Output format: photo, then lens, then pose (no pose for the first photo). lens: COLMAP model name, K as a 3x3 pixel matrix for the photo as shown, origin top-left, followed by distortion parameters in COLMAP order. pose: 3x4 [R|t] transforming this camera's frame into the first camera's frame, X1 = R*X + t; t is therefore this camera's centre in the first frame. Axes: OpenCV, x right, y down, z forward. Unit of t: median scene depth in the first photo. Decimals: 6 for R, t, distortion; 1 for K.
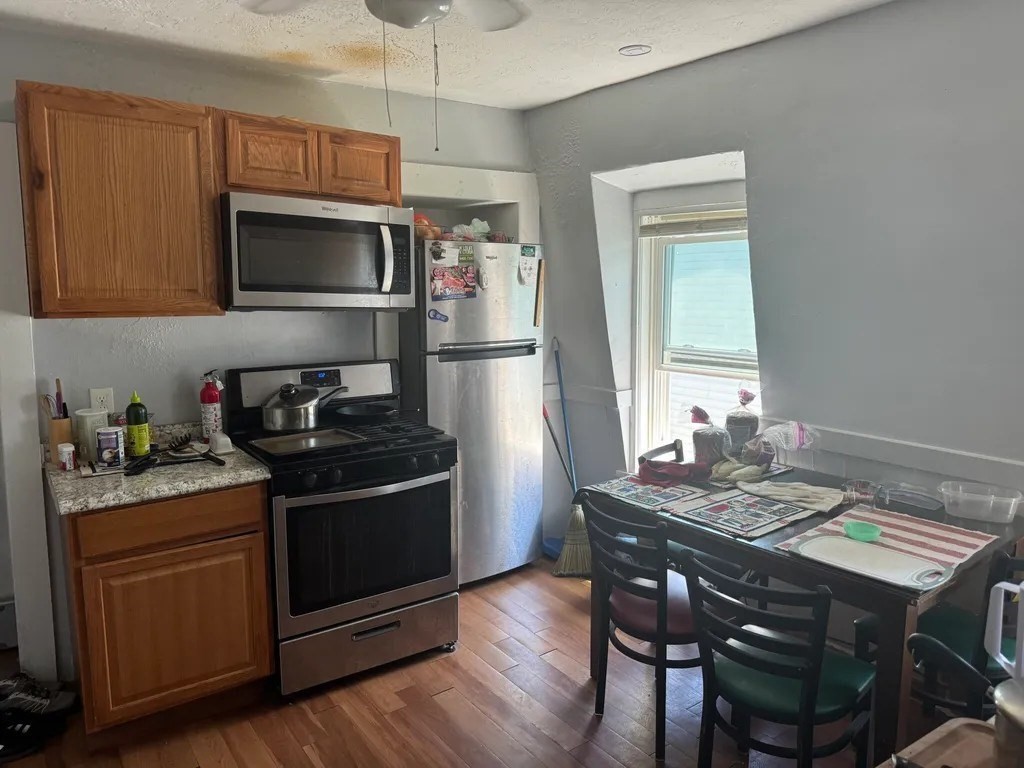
lens RADIAL K [[708.5, 0, 511.9], [0, 708.5, 380.3], [0, 0, 1]] dist [0.004969, -0.000489]
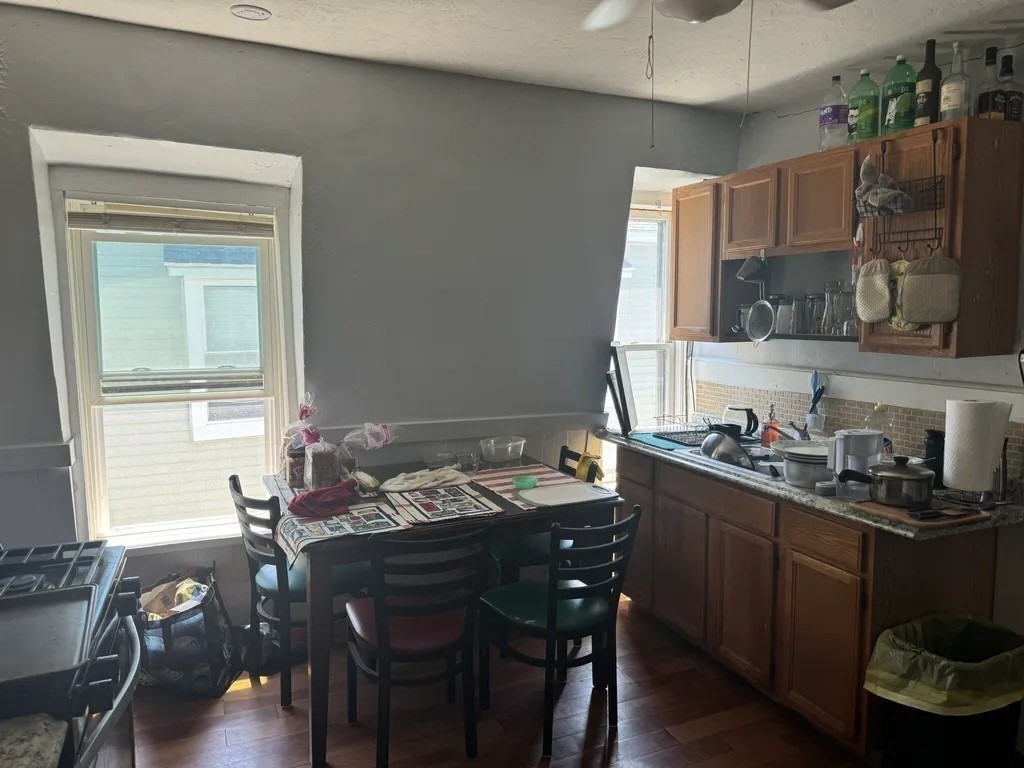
lens RADIAL K [[744.7, 0, 512.4], [0, 744.7, 382.4], [0, 0, 1]] dist [-0.000884, -0.004441]
pose [[0.167027, -0.113850, 0.979357, -0.720504], [0.117168, 0.988564, 0.094938, -0.091392], [-0.978966, 0.098892, 0.178457, 0.618542]]
